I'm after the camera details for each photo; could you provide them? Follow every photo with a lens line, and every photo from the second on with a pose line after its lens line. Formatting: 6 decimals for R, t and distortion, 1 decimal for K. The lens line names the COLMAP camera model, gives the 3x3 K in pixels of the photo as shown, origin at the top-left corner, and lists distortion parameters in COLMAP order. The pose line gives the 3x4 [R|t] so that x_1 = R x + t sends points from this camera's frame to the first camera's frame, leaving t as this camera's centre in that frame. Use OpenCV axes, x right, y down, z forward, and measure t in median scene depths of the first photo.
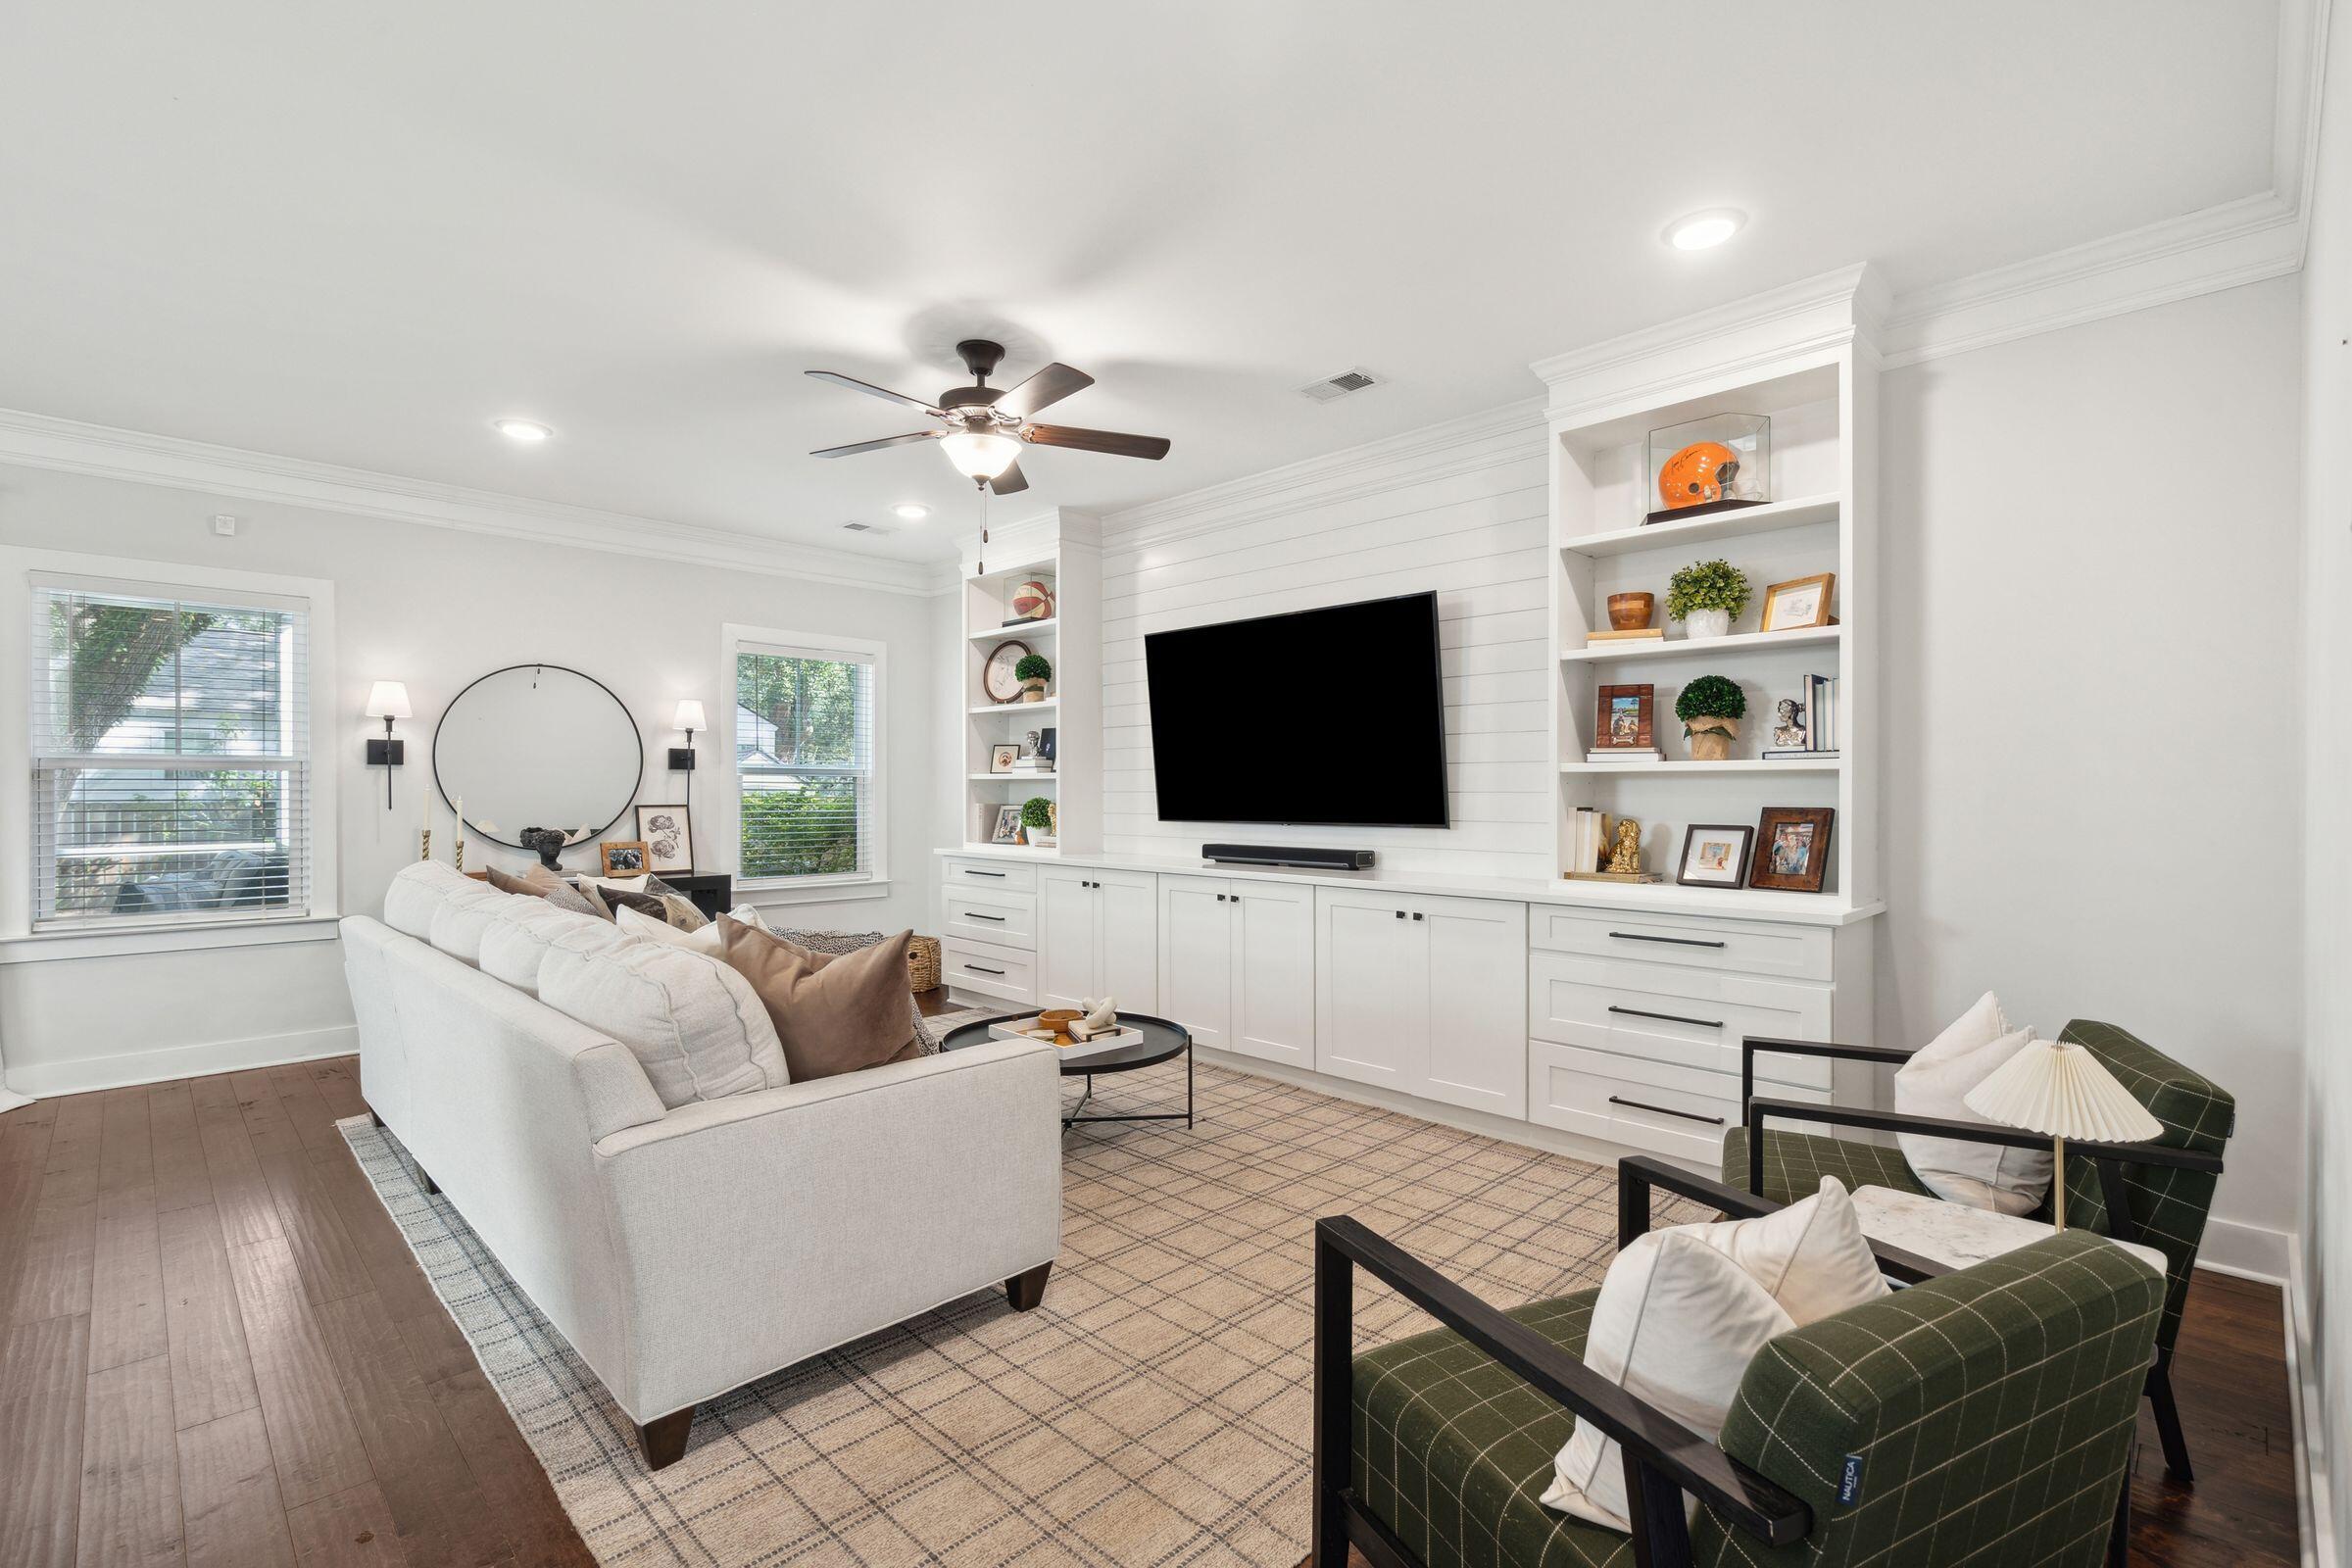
lens RADIAL K [[1067.0, 0, 1169.8], [0, 1067.0, 791.5], [0, 0, 1]] dist [-0.000412, 0.001157]
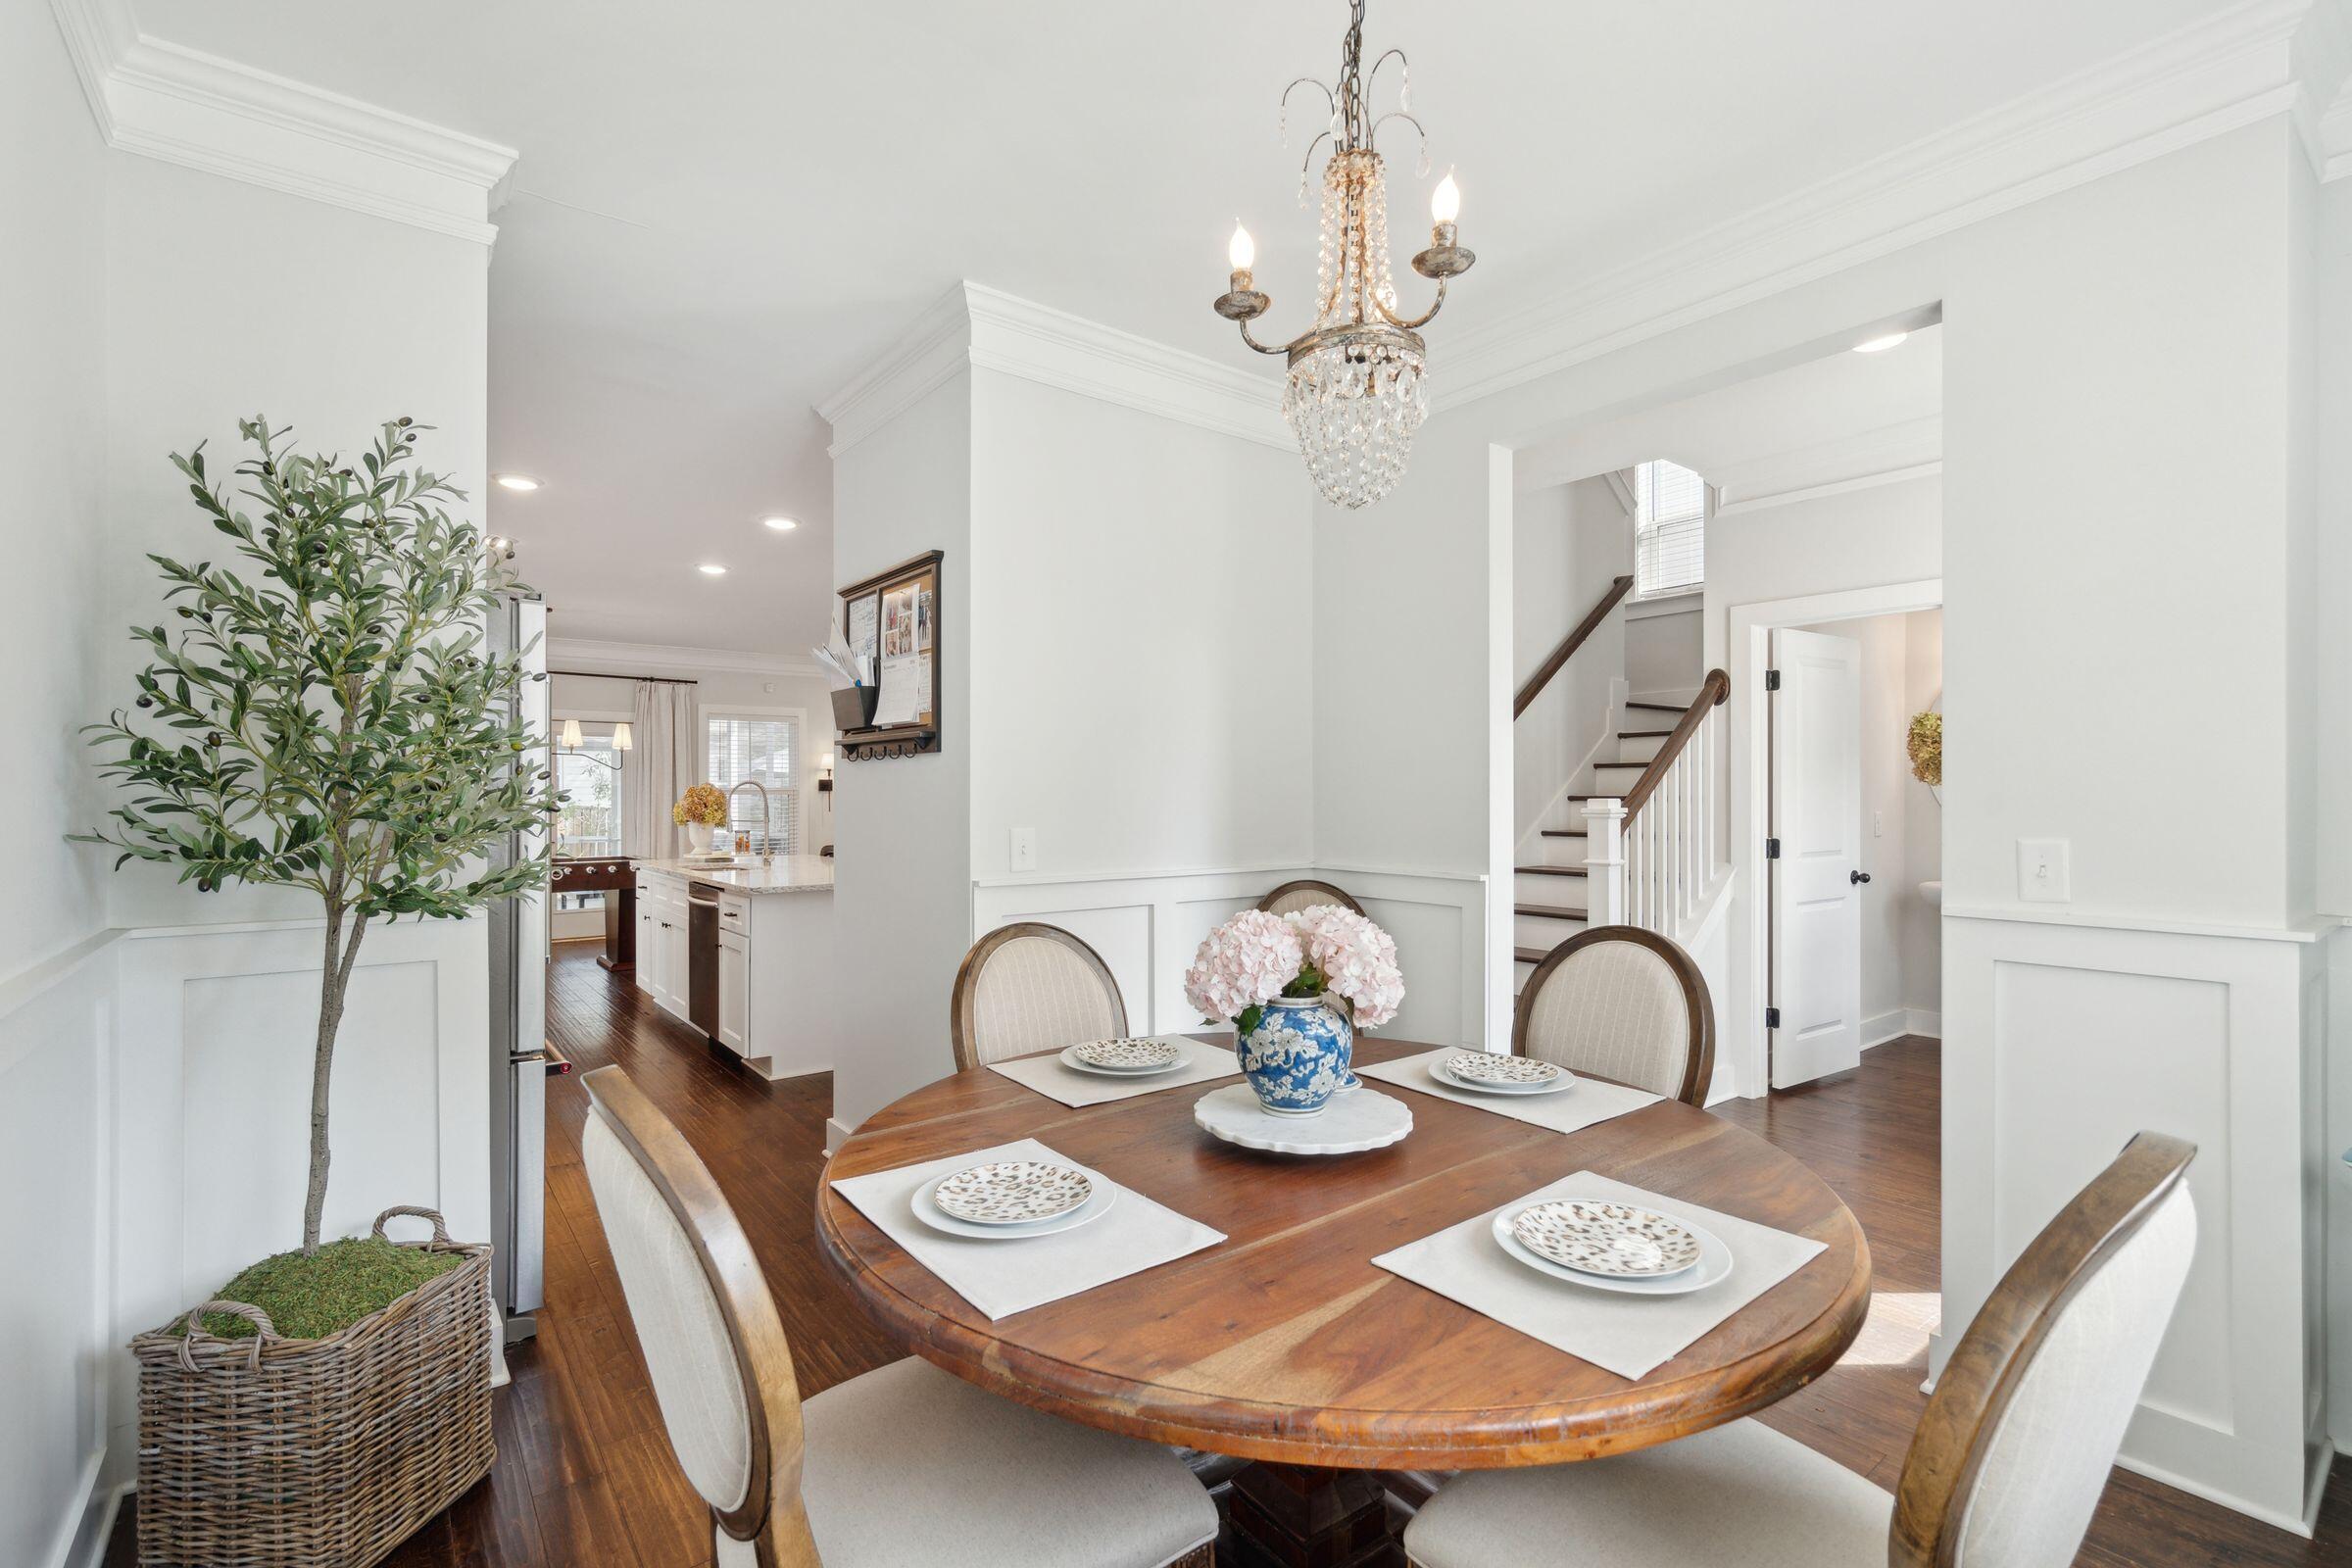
lens RADIAL K [[1067.0, 0, 1176.2], [0, 1067.0, 793.8], [0, 0, 1]] dist [-0.000412, 0.001157]
pose [[0.991931, -0.002417, -0.126760, 0.347511], [0.002452, 0.999997, 0.000125, -0.023674], [0.126759, -0.000435, 0.991933, -1.473706]]
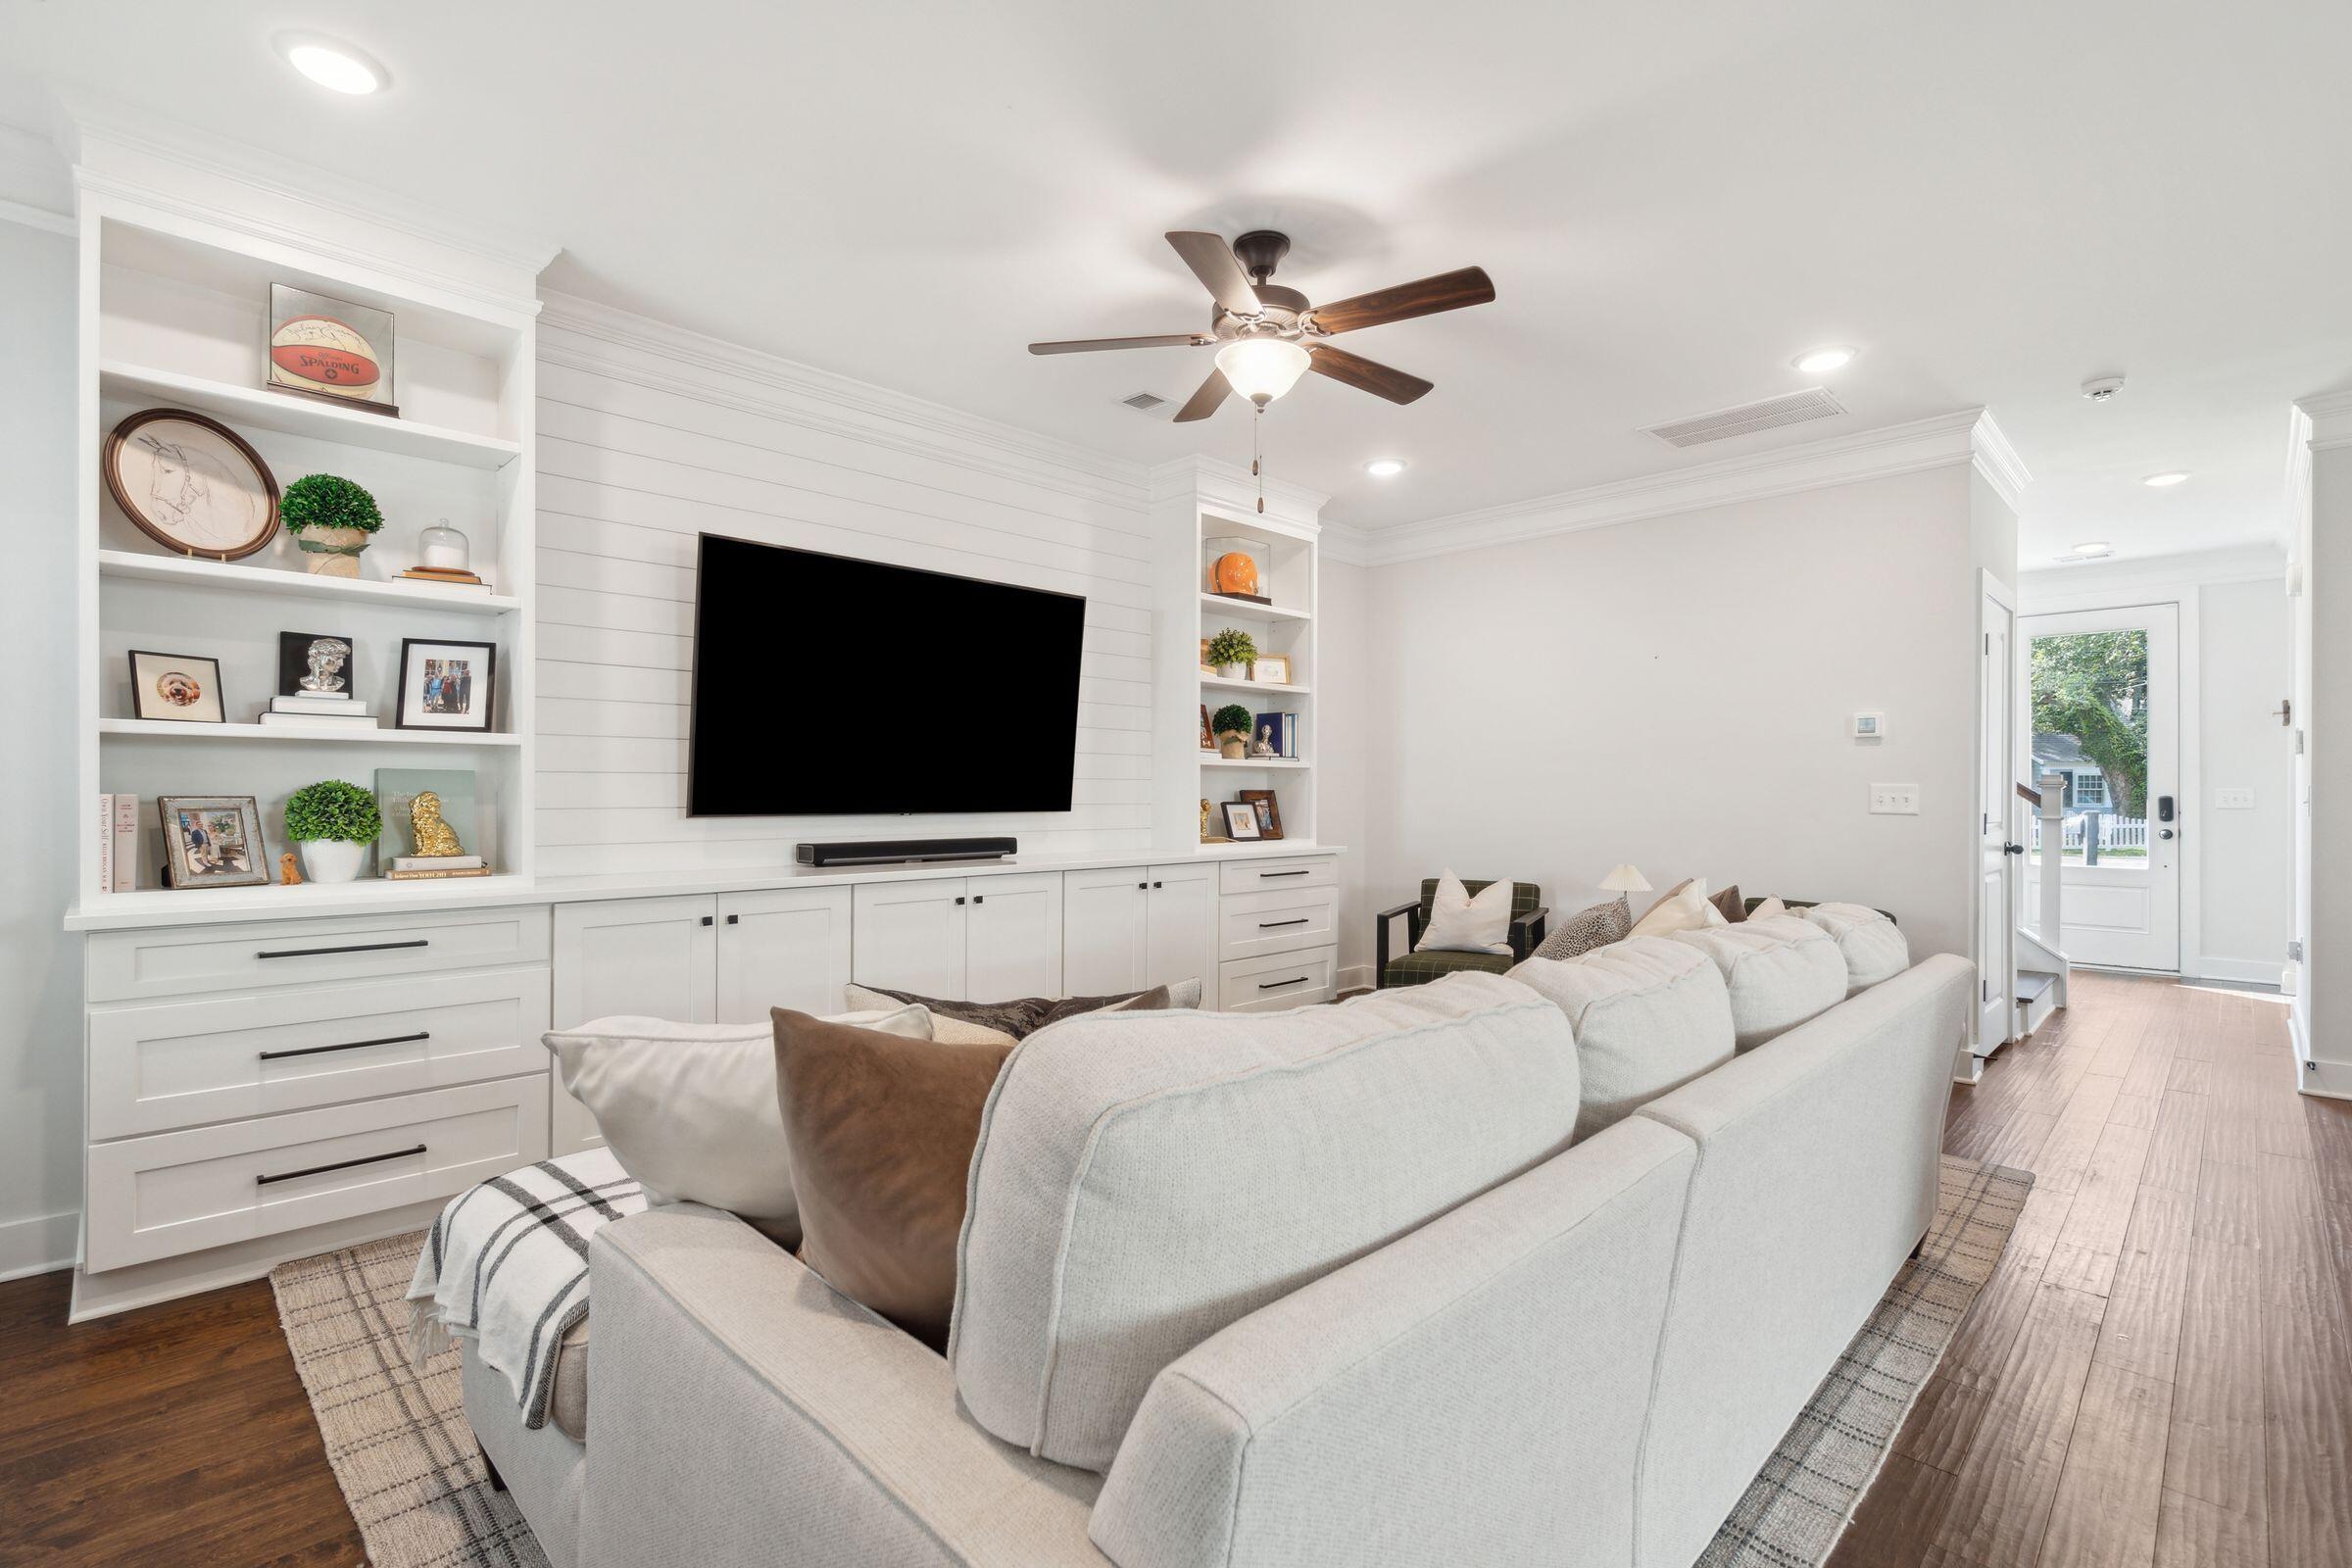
lens RADIAL K [[1067.0, 0, 1172.7], [0, 1067.0, 789.9], [0, 0, 1]] dist [-0.000412, 0.001157]
pose [[-0.002989, -0.005699, 0.999979, -0.968989], [-0.009055, 0.999943, 0.005672, 0.006349], [-0.999955, -0.009038, -0.003041, 1.021464]]
